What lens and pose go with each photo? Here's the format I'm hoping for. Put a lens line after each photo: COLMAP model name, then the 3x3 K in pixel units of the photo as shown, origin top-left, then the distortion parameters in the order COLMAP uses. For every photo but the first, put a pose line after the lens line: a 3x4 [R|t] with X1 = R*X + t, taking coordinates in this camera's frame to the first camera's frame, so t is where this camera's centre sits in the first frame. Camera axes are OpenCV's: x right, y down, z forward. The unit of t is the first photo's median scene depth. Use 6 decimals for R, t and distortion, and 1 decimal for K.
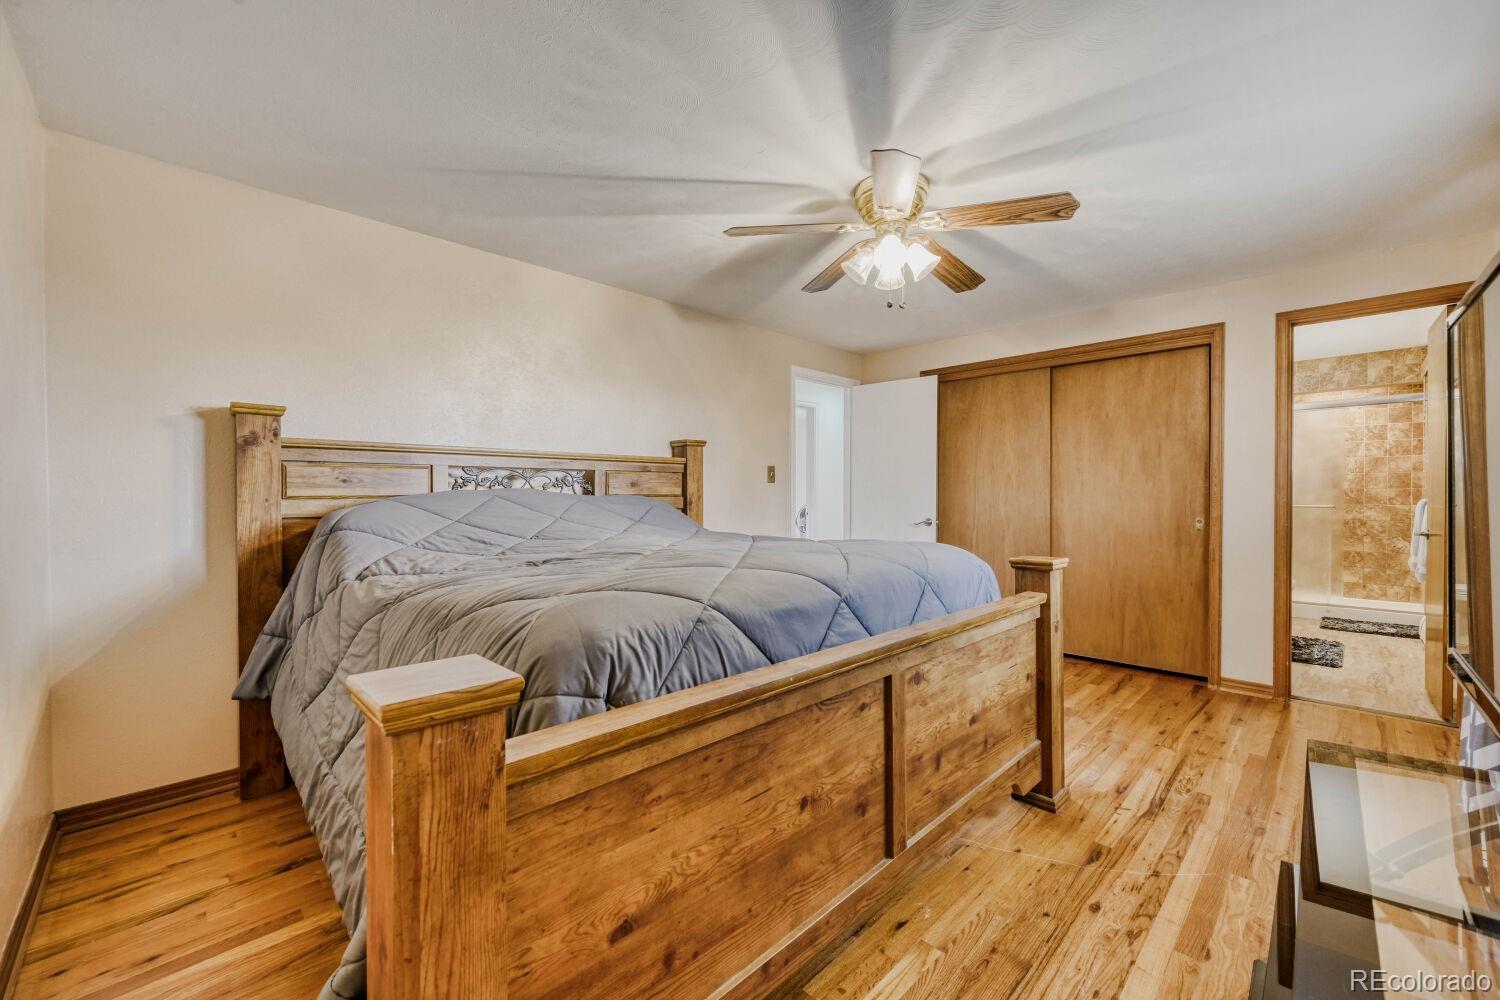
lens RADIAL K [[592.6, 0, 743.7], [0, 592.6, 503.6], [0, 0, 1]] dist [-0.001722, 0.000361]
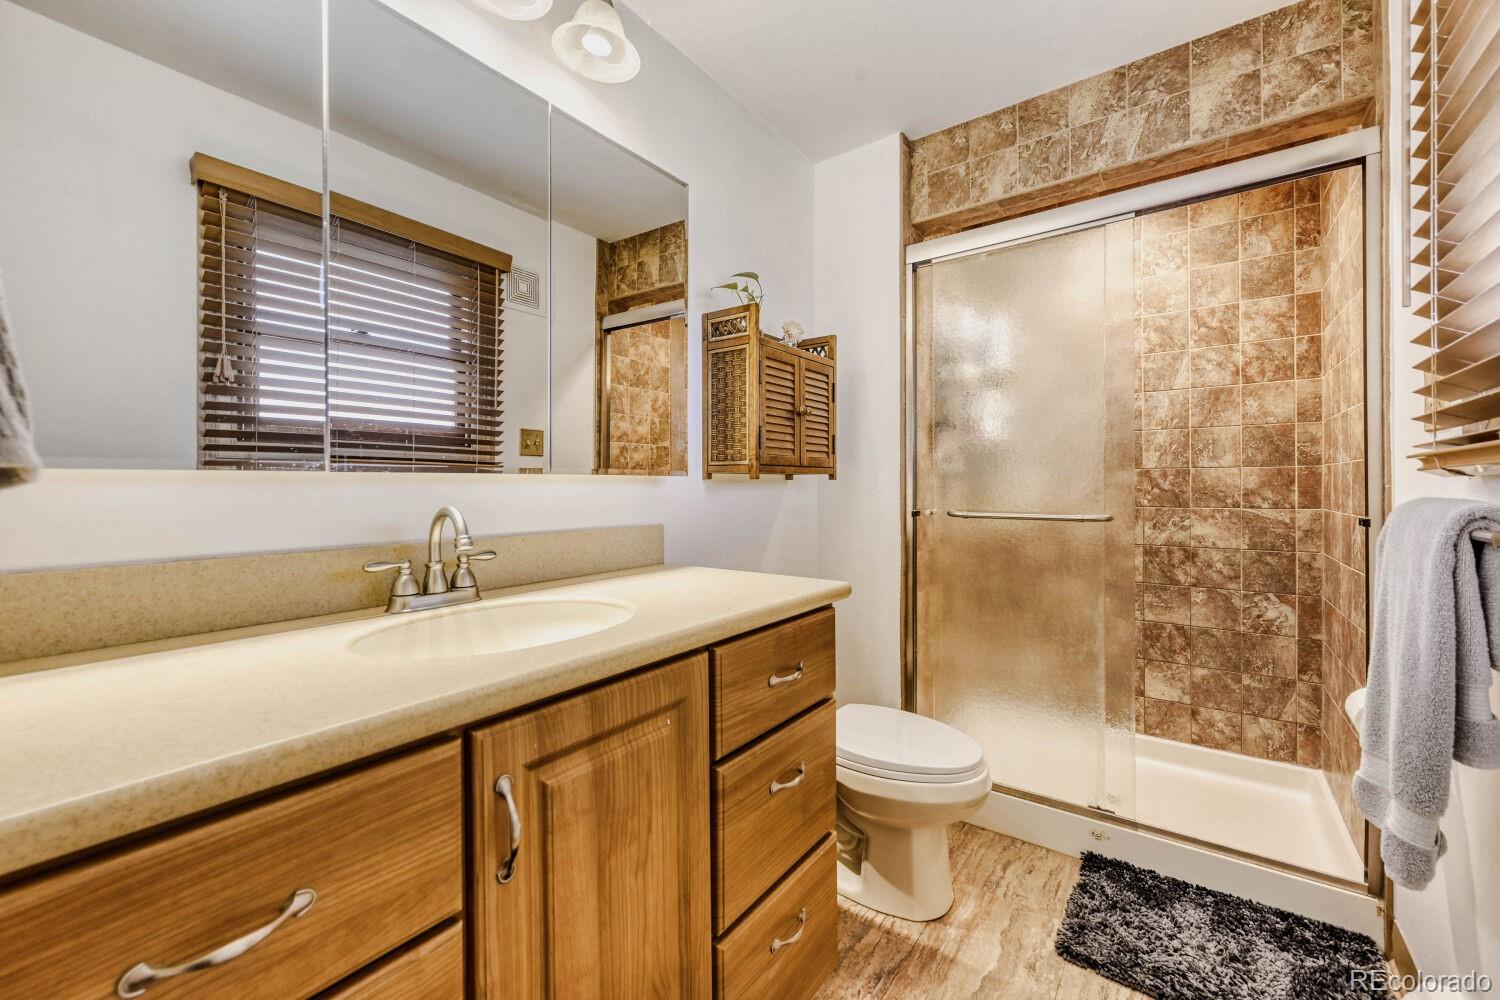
lens RADIAL K [[592.6, 0, 758.3], [0, 592.6, 488.2], [0, 0, 1]] dist [-0.001722, 0.000361]
pose [[0.986585, -0.003510, 0.163210, 0.711551], [0.005334, 0.999928, -0.010737, -0.008984], [-0.163161, 0.011464, 0.986533, 0.668523]]
